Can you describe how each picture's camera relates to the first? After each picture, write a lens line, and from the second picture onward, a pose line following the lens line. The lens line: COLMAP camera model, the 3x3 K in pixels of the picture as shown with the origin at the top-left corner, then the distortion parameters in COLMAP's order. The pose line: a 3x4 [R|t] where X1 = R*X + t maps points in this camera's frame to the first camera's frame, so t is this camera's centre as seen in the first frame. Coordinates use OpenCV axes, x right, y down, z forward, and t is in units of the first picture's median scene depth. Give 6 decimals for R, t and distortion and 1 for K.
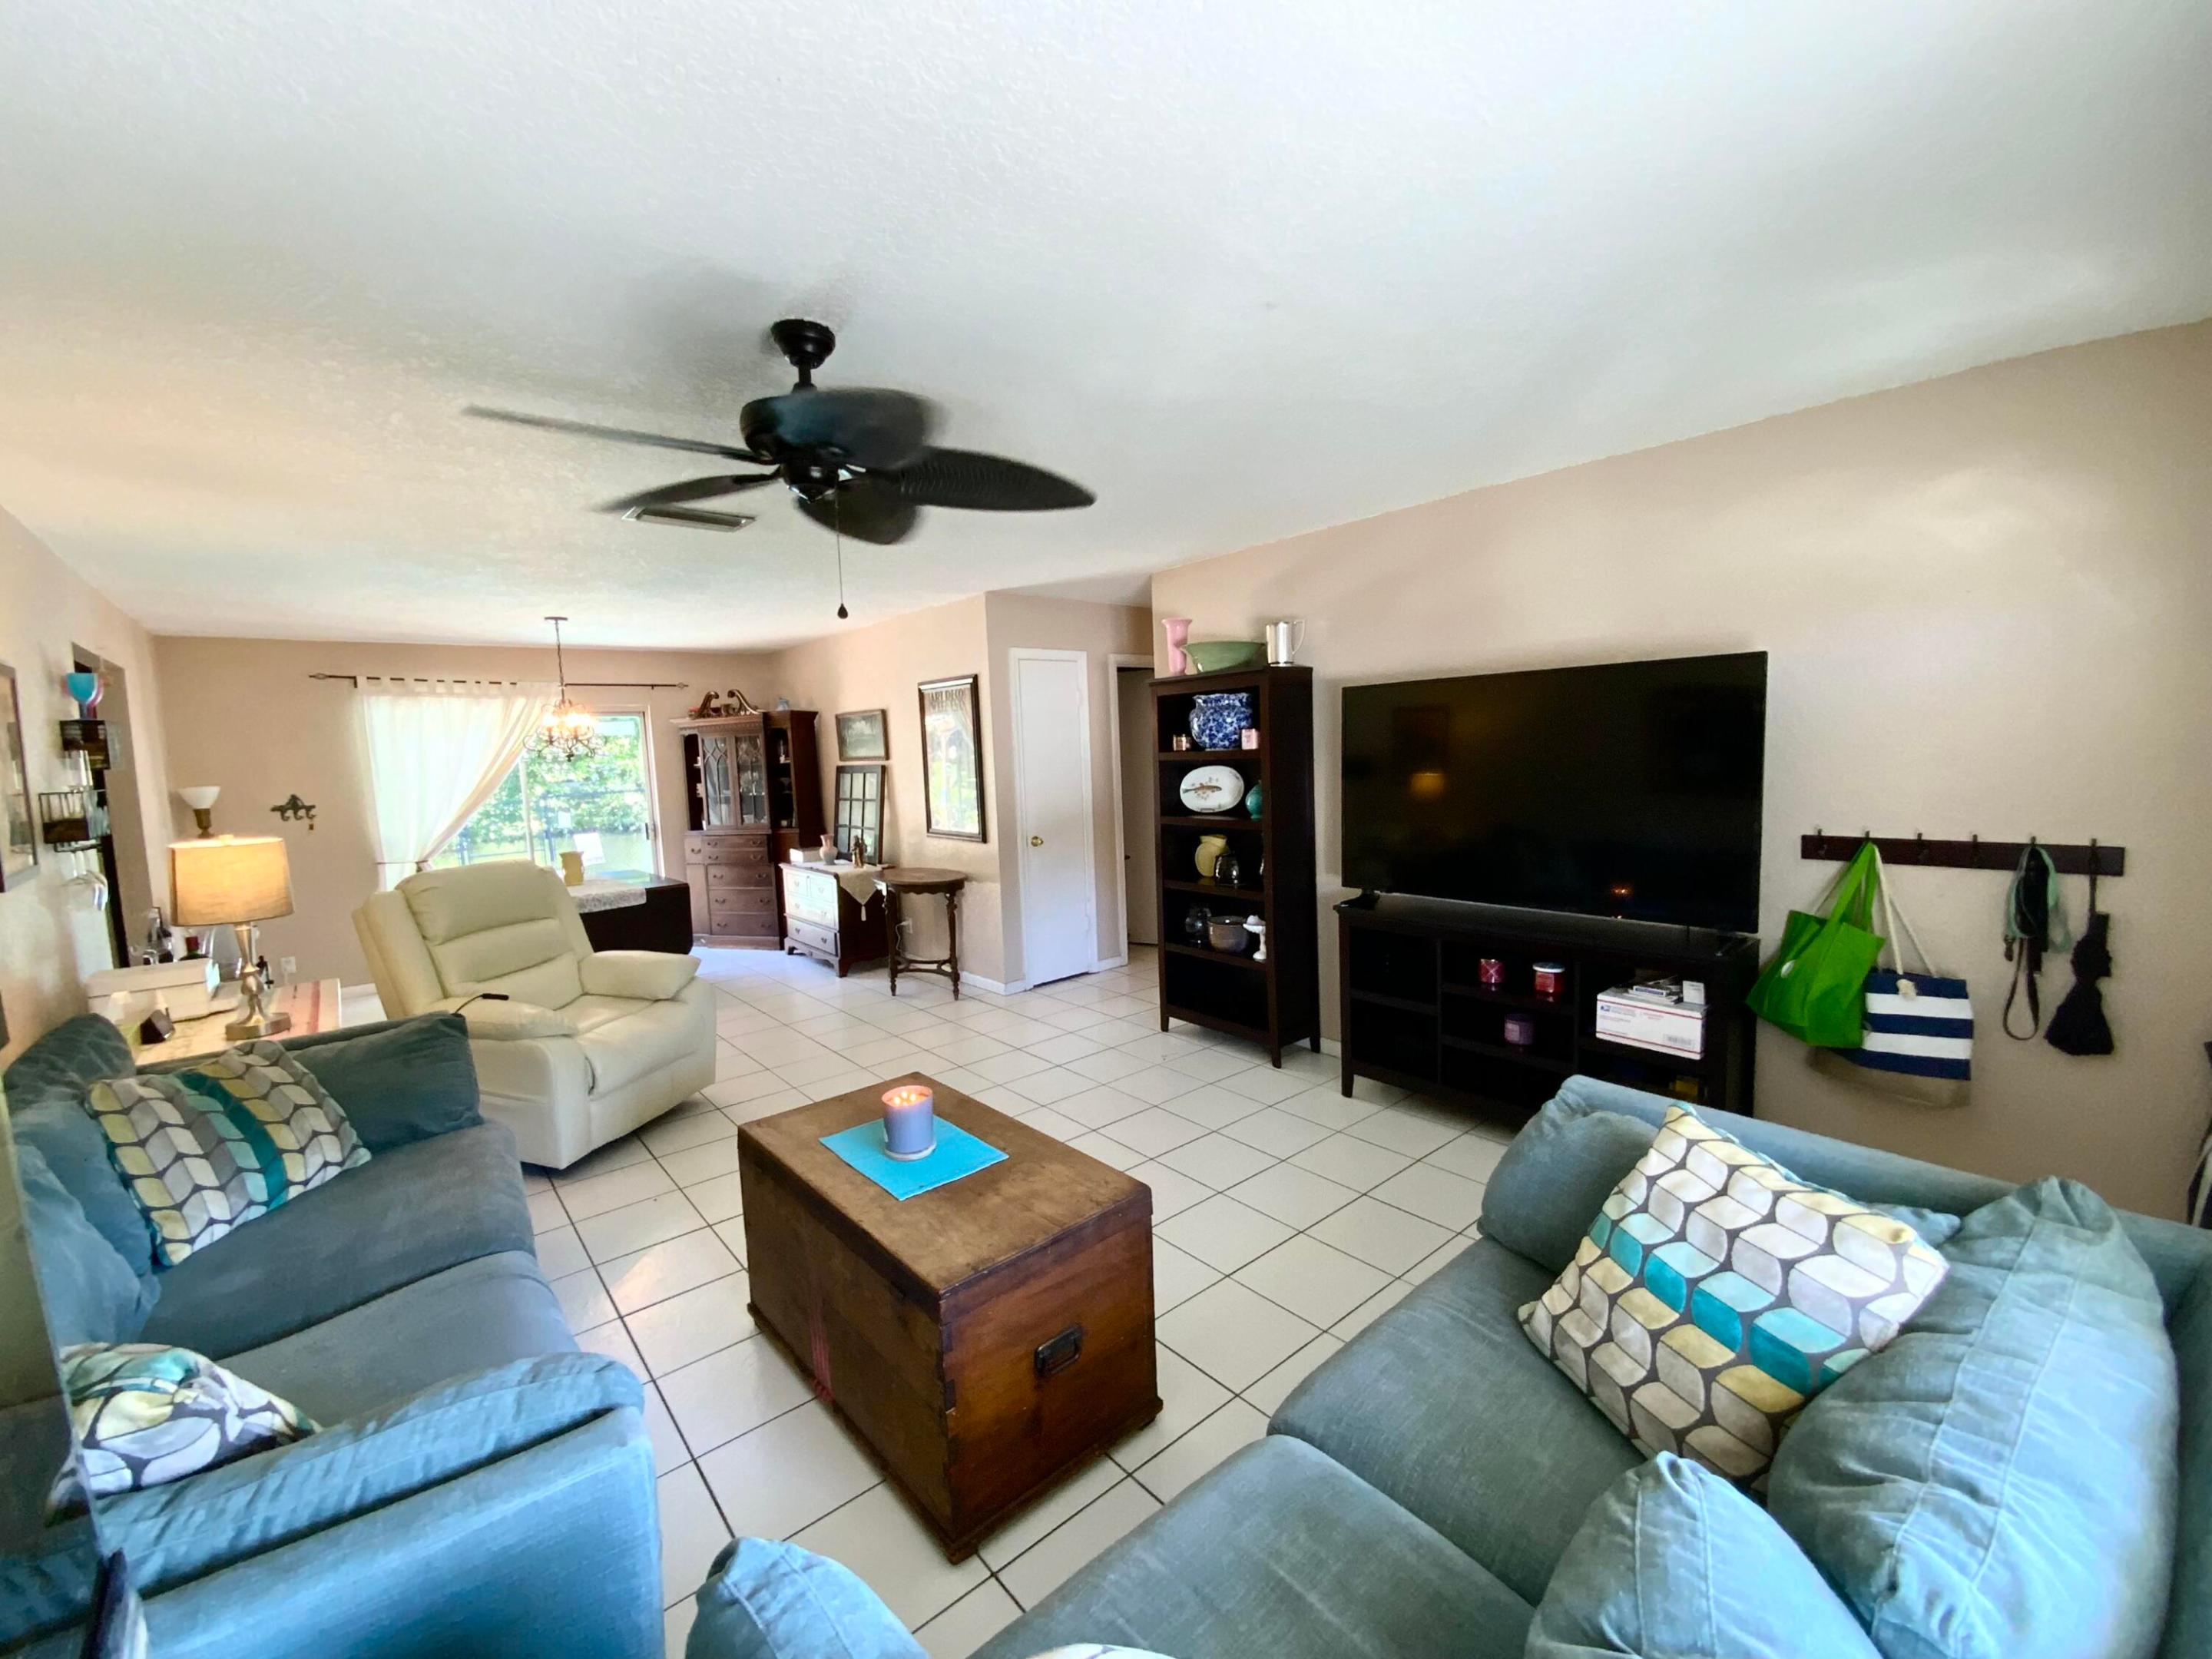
lens RADIAL K [[890.4, 0, 1103.0], [0, 890.4, 823.6], [0, 0, 1]] dist [0.001334, -0.000227]
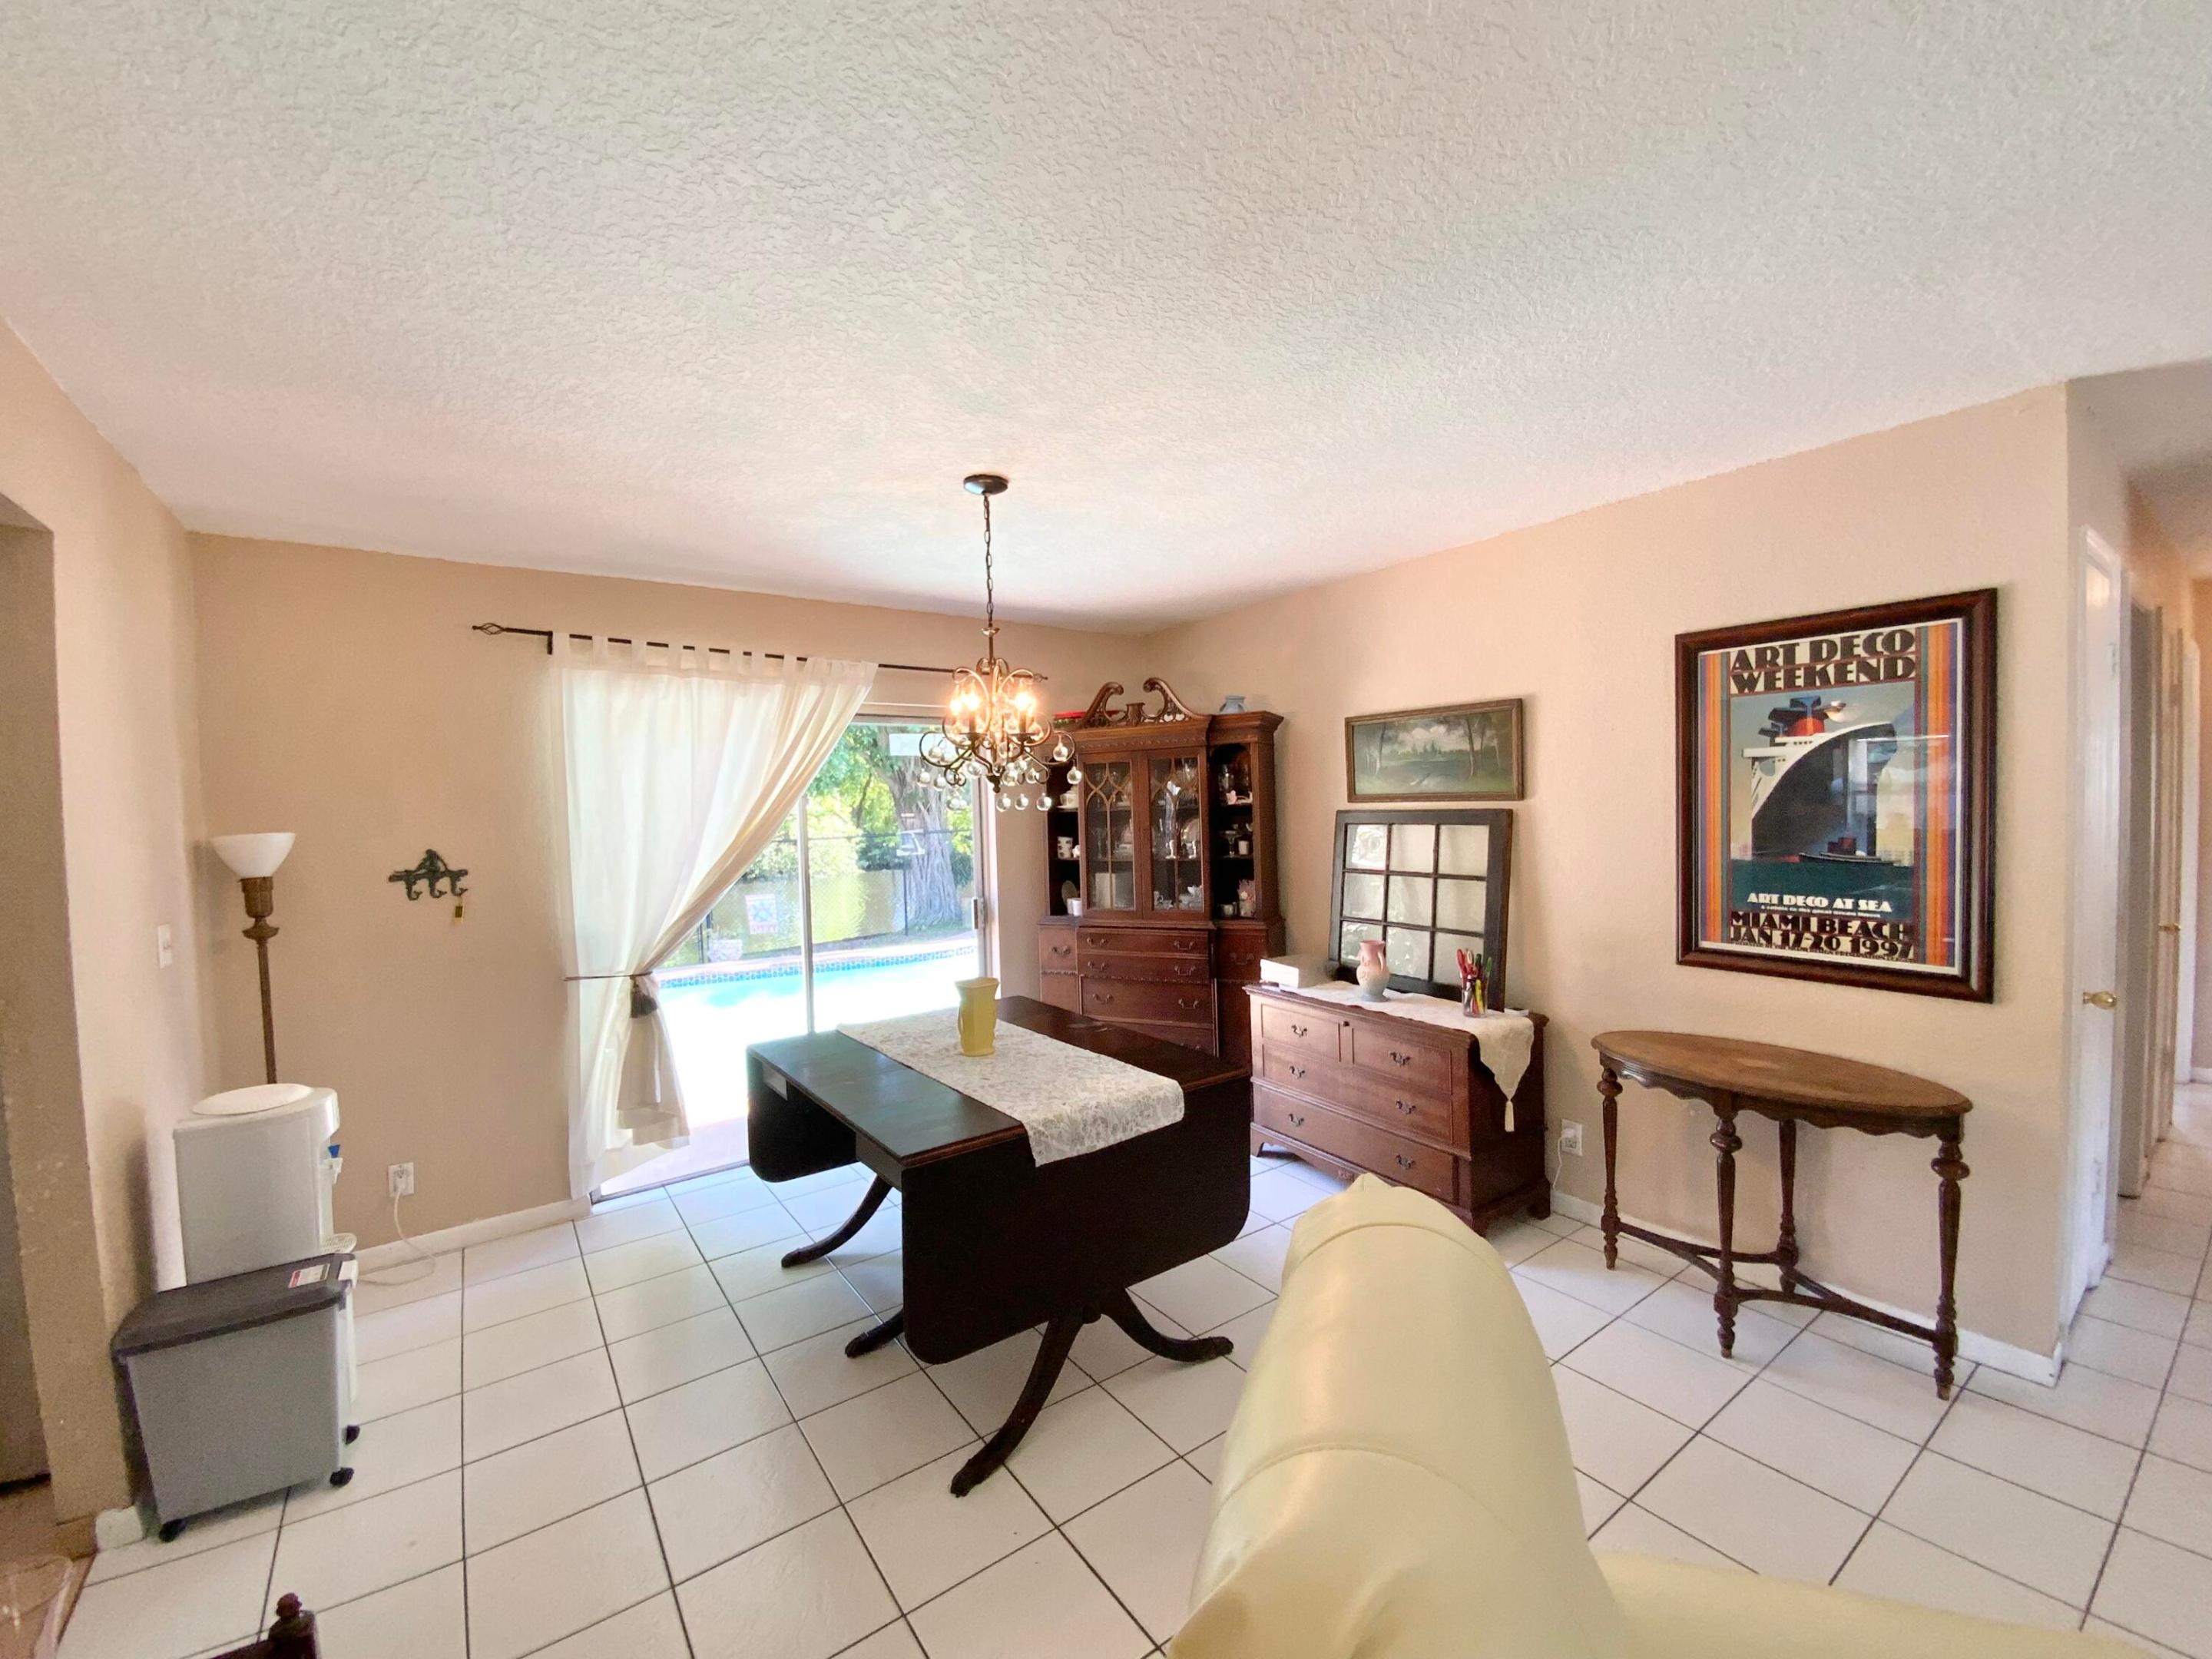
lens RADIAL K [[890.4, 0, 1120.7], [0, 890.4, 829.2], [0, 0, 1]] dist [0.001334, -0.000227]
pose [[0.996727, 0.017450, -0.078930, -0.432056], [-0.021216, 0.998663, -0.047129, -0.026645], [0.078002, 0.048649, 0.995765, 0.475554]]
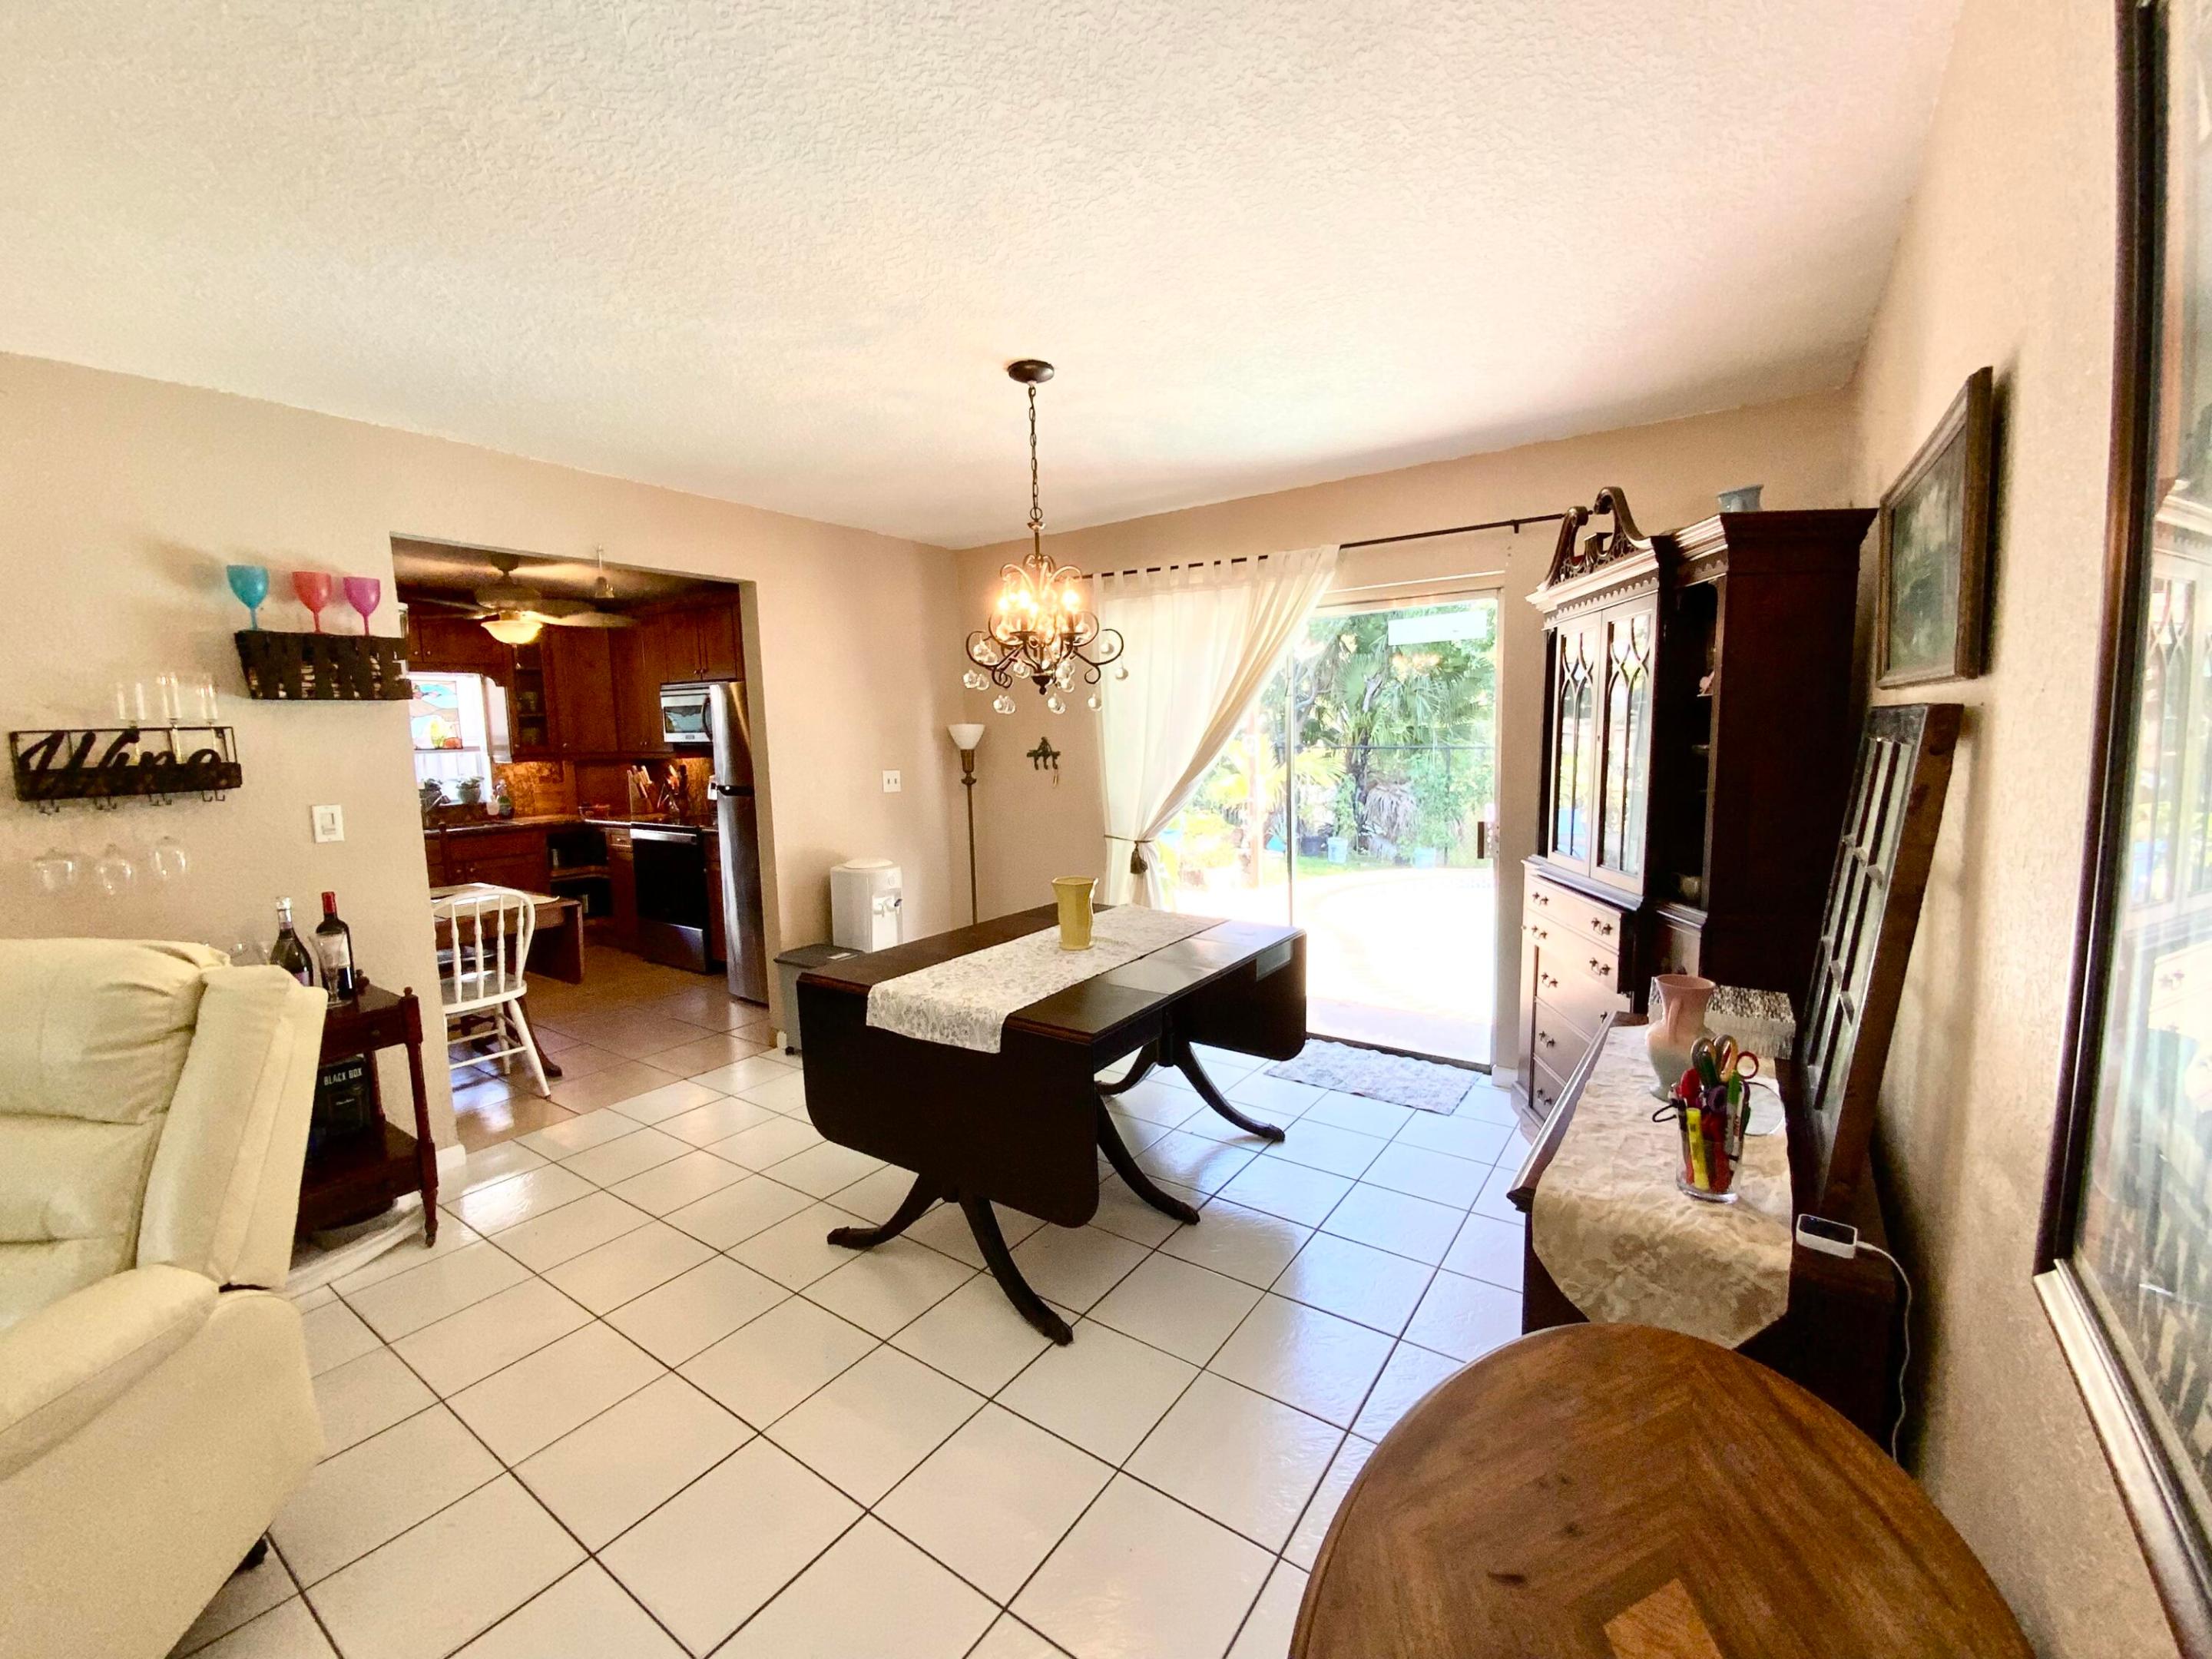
lens RADIAL K [[890.4, 0, 1112.1], [0, 890.4, 825.4], [0, 0, 1]] dist [0.001334, -0.000227]
pose [[0.257207, 0.135994, -0.956739, -0.116717], [-0.063423, 0.990289, 0.123712, -0.053086], [0.964273, 0.028860, 0.263334, 0.800441]]
